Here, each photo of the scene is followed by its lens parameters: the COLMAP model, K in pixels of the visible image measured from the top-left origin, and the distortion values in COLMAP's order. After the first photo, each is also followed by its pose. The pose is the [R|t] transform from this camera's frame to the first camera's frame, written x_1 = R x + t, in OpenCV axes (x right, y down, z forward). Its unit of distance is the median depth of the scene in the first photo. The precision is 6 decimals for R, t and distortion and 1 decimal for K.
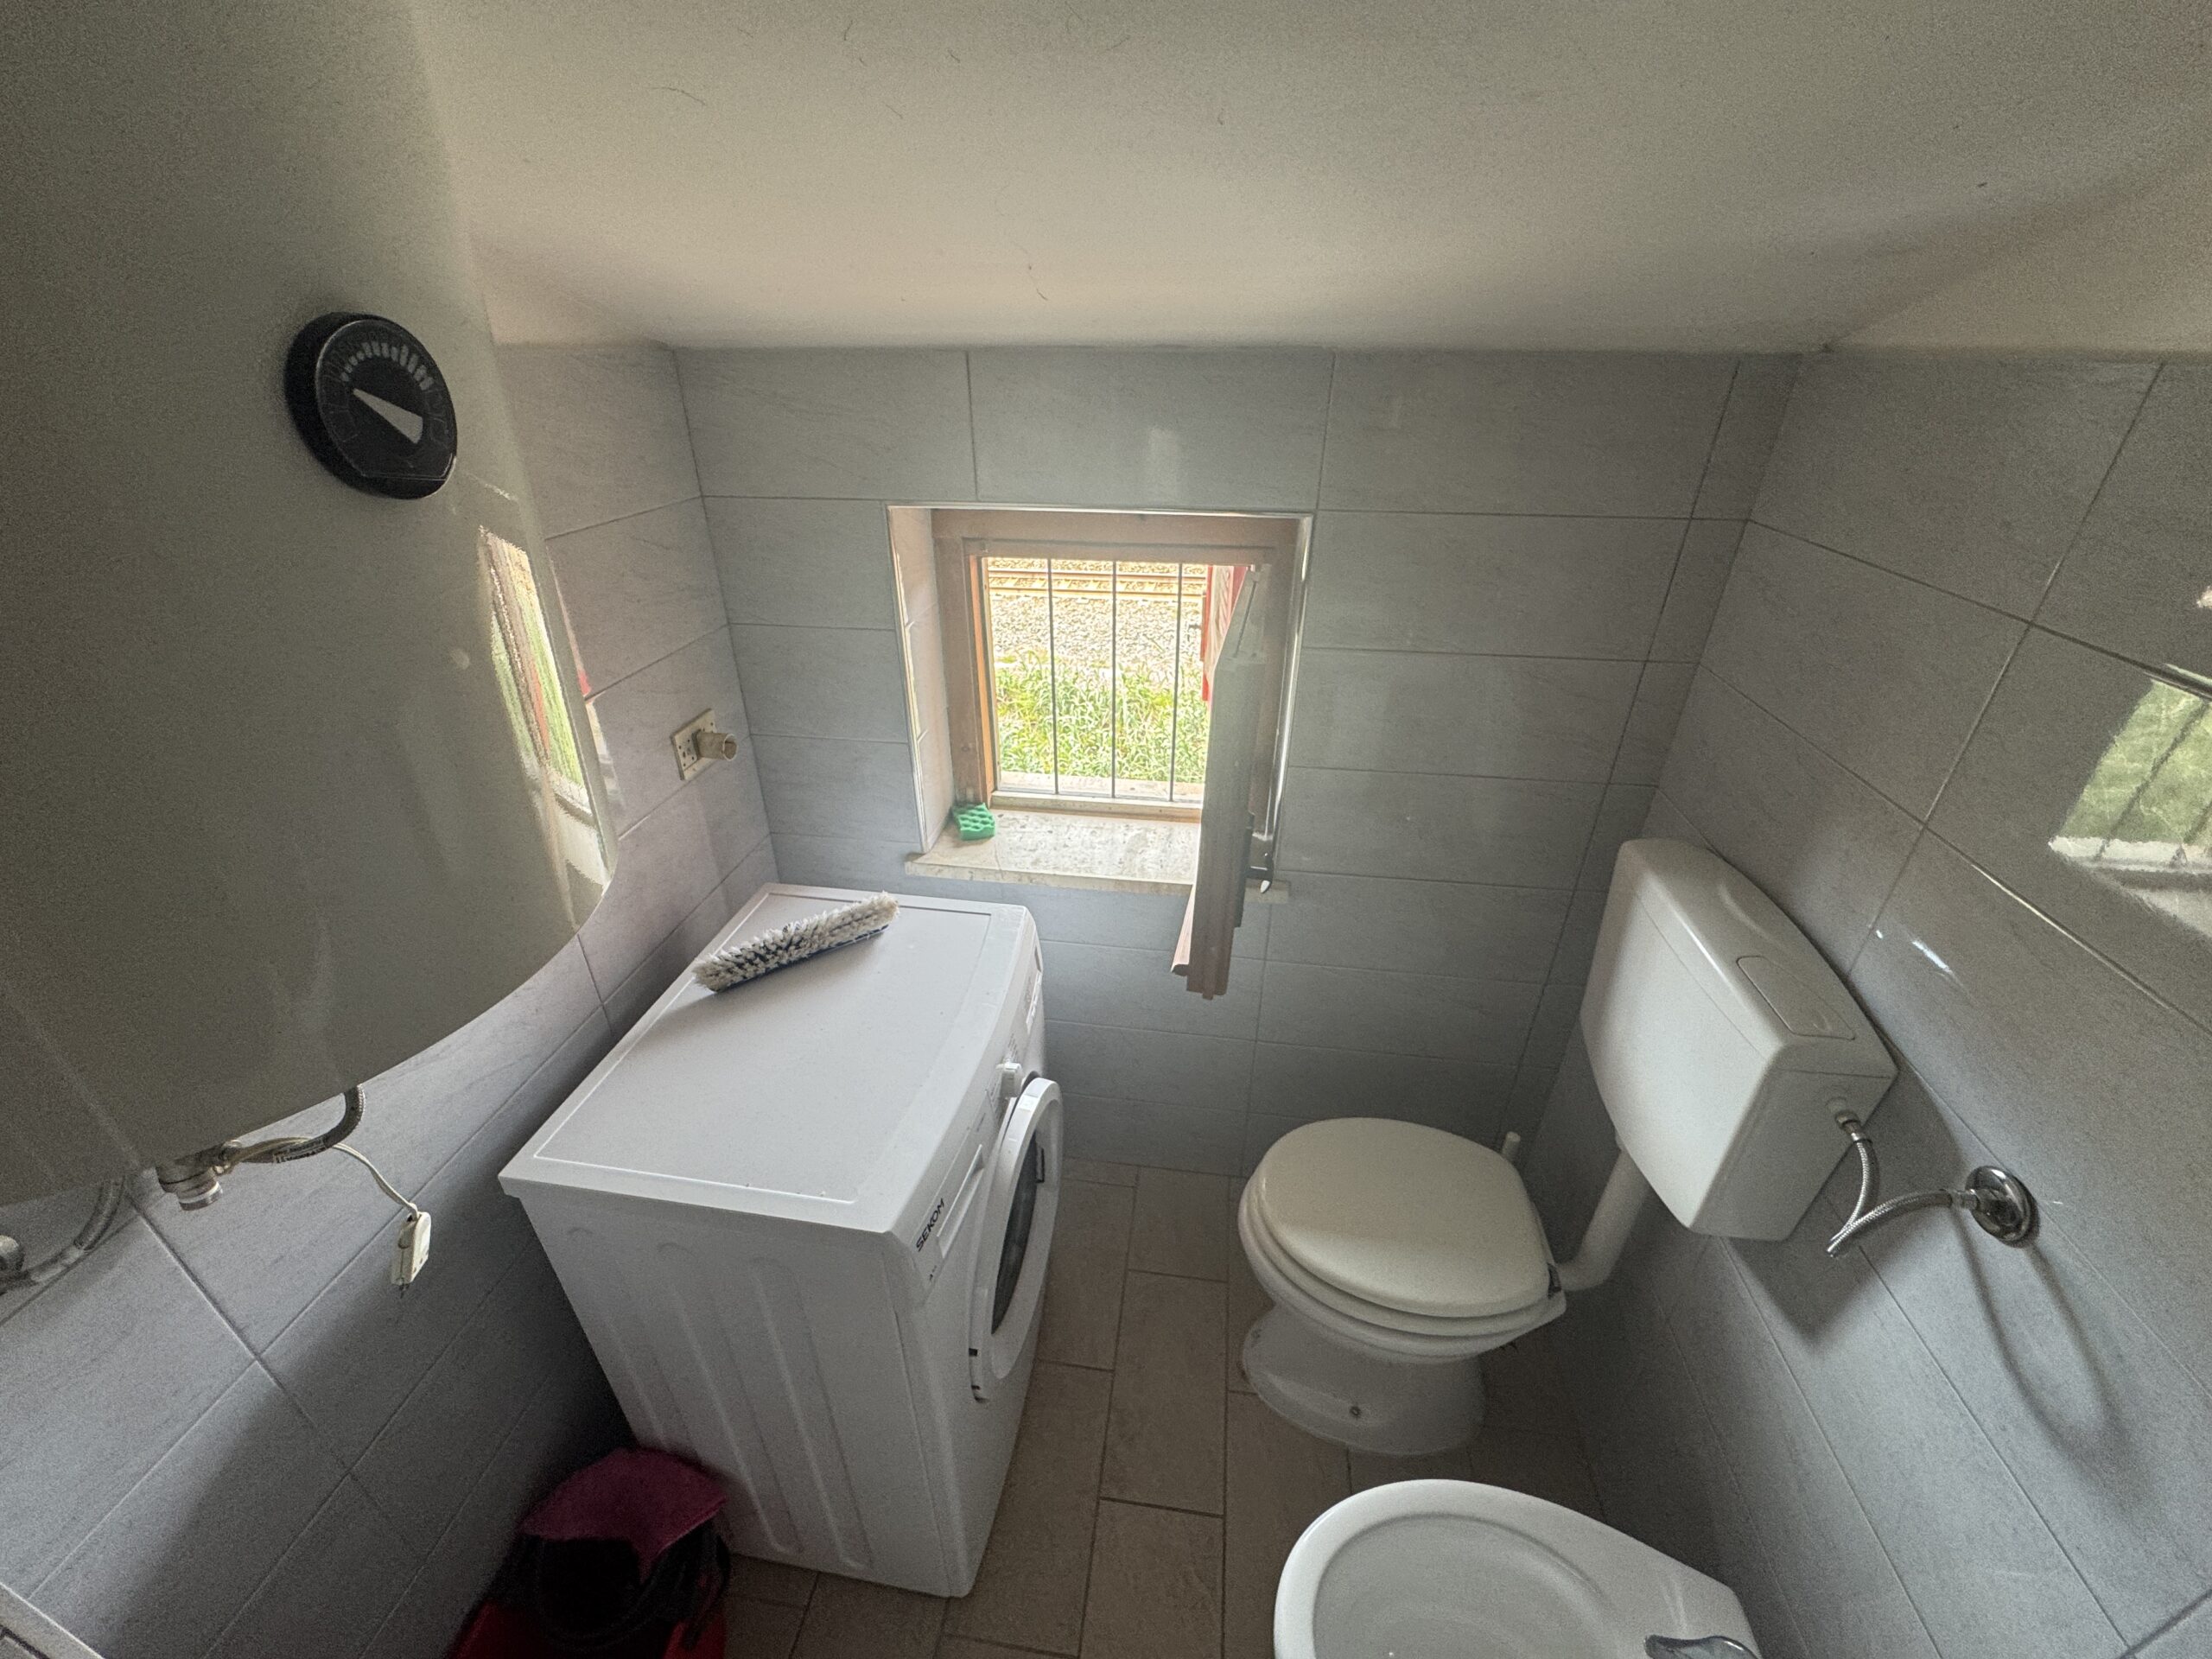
lens RADIAL K [[880.2, 0, 1116.0], [0, 880.2, 792.9], [0, 0, 1]] dist [-0.005179, 0.000705]
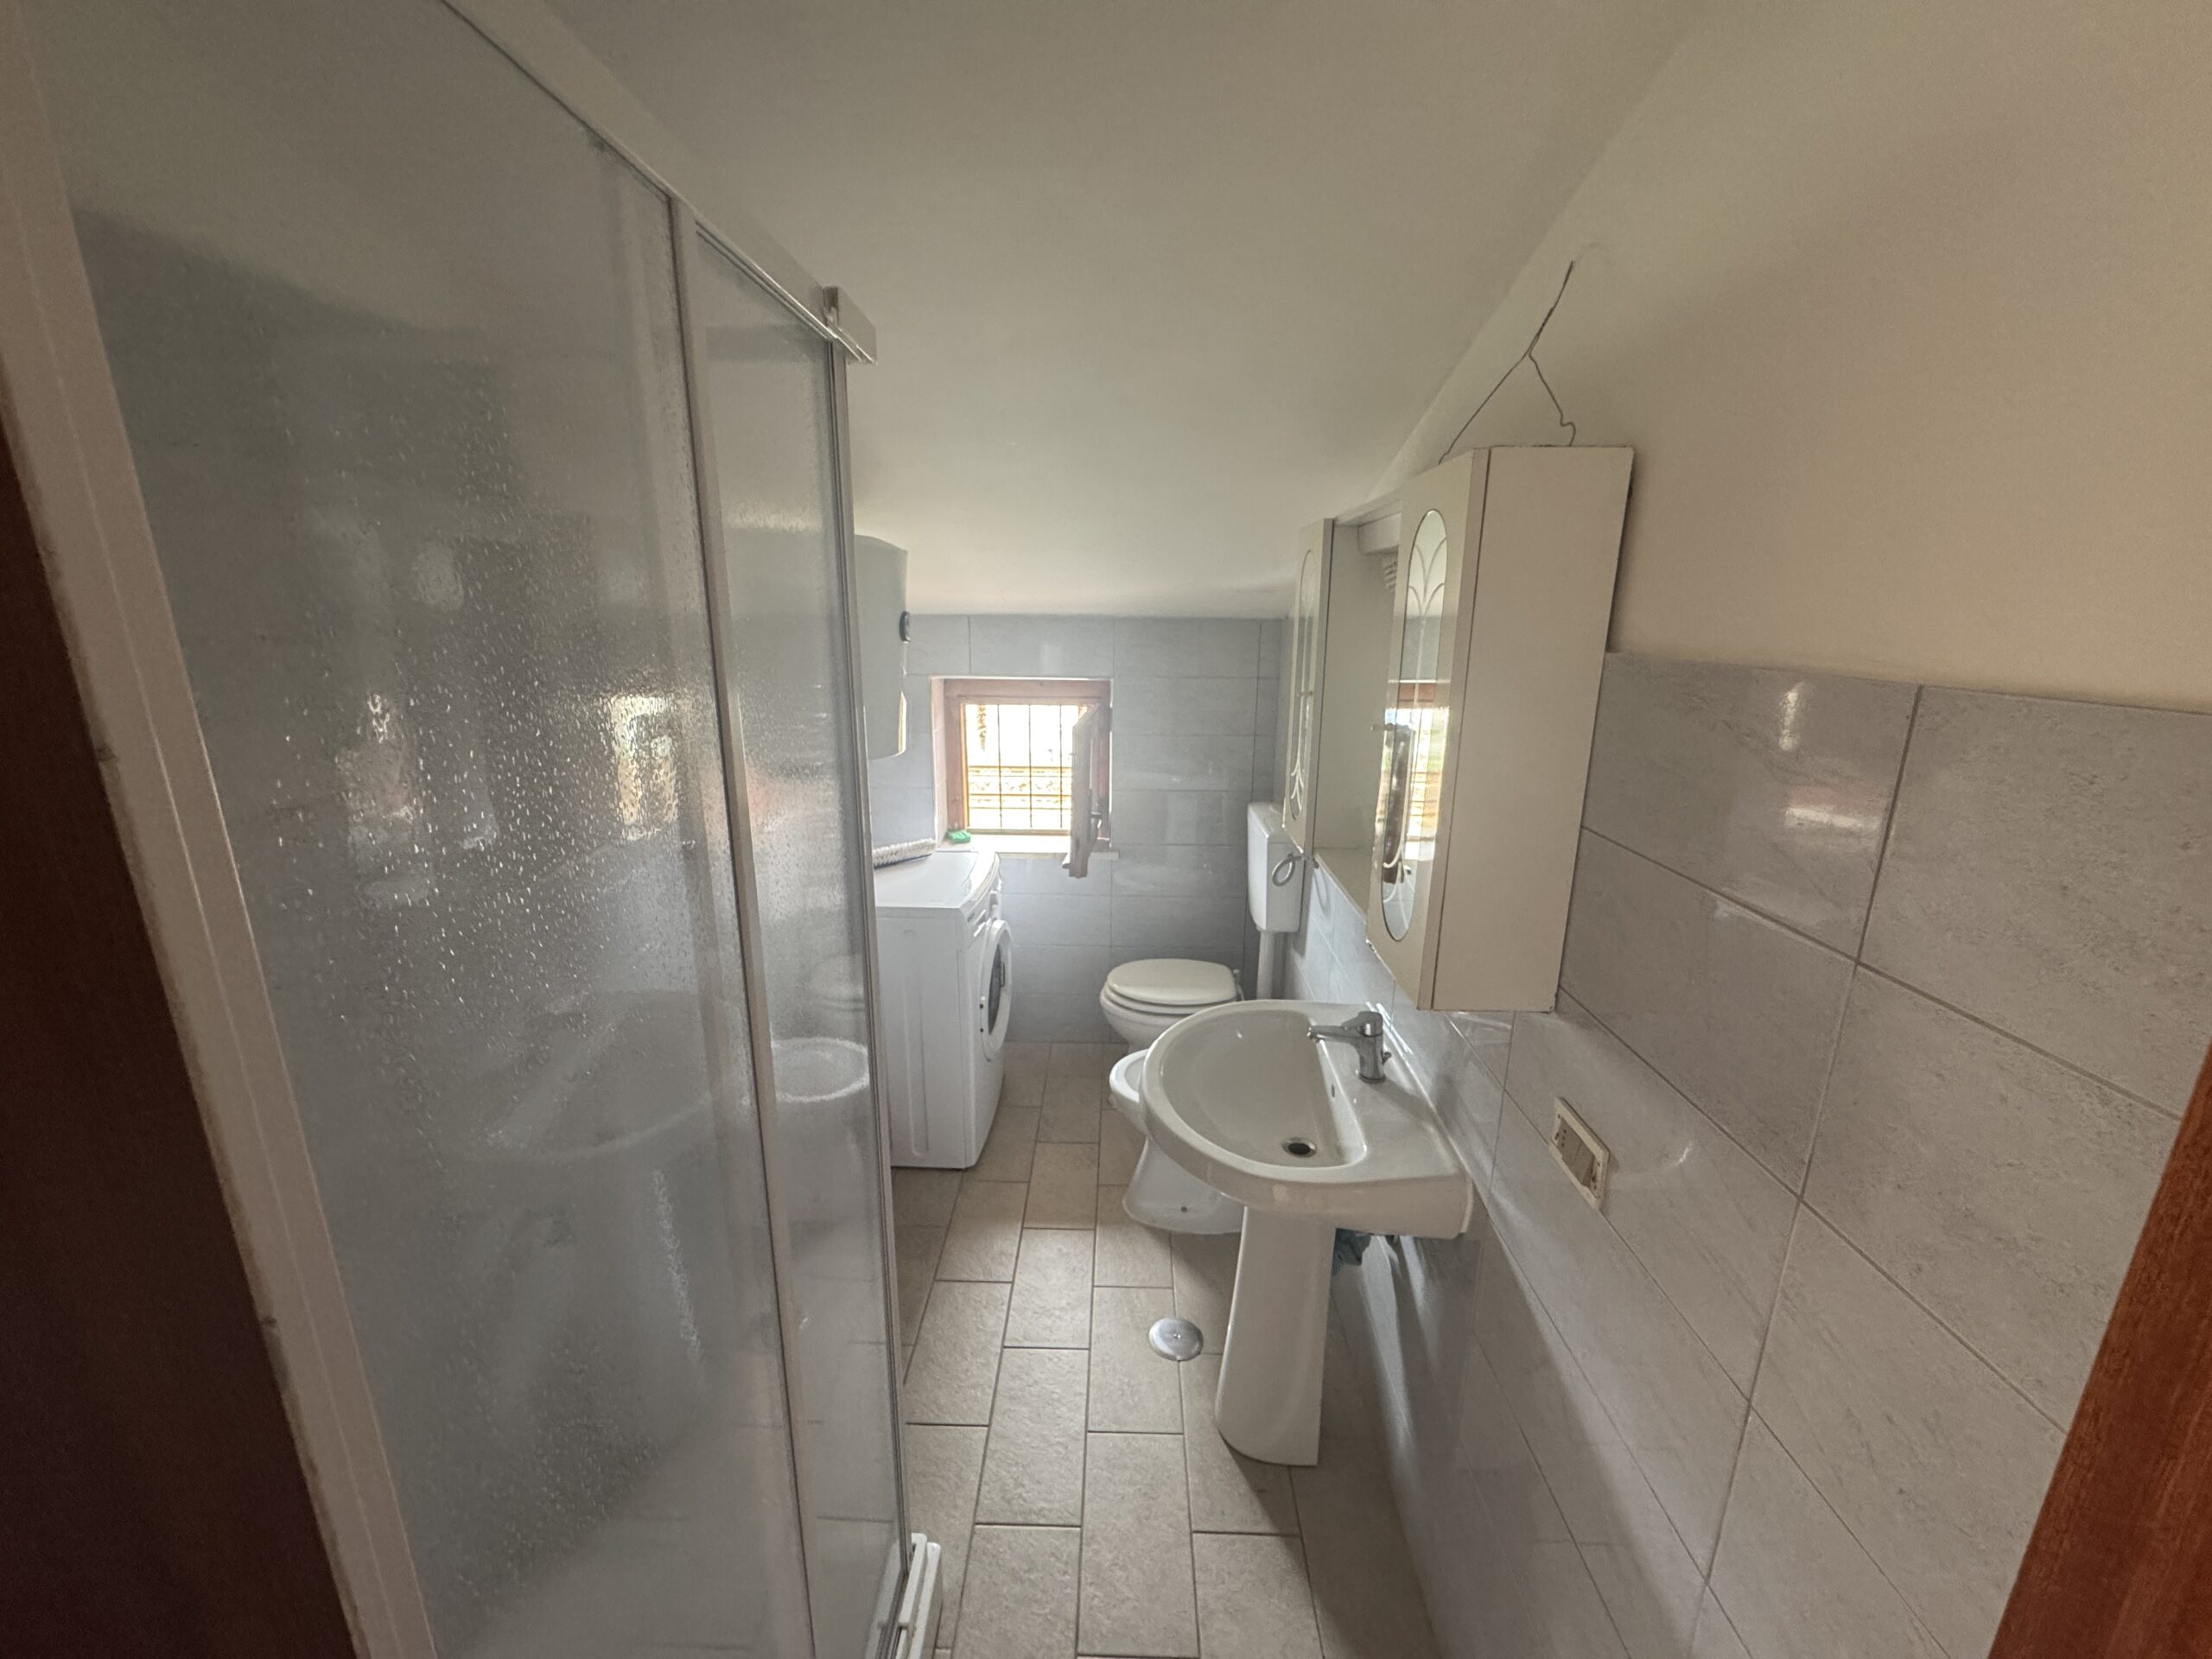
lens RADIAL K [[880.2, 0, 1103.0], [0, 880.2, 830.9], [0, 0, 1]] dist [-0.005179, 0.000705]
pose [[0.992392, -0.020713, 0.121365, -0.090823], [0.047663, 0.973518, -0.223588, 0.529855], [-0.113520, 0.227672, 0.967098, -1.047200]]
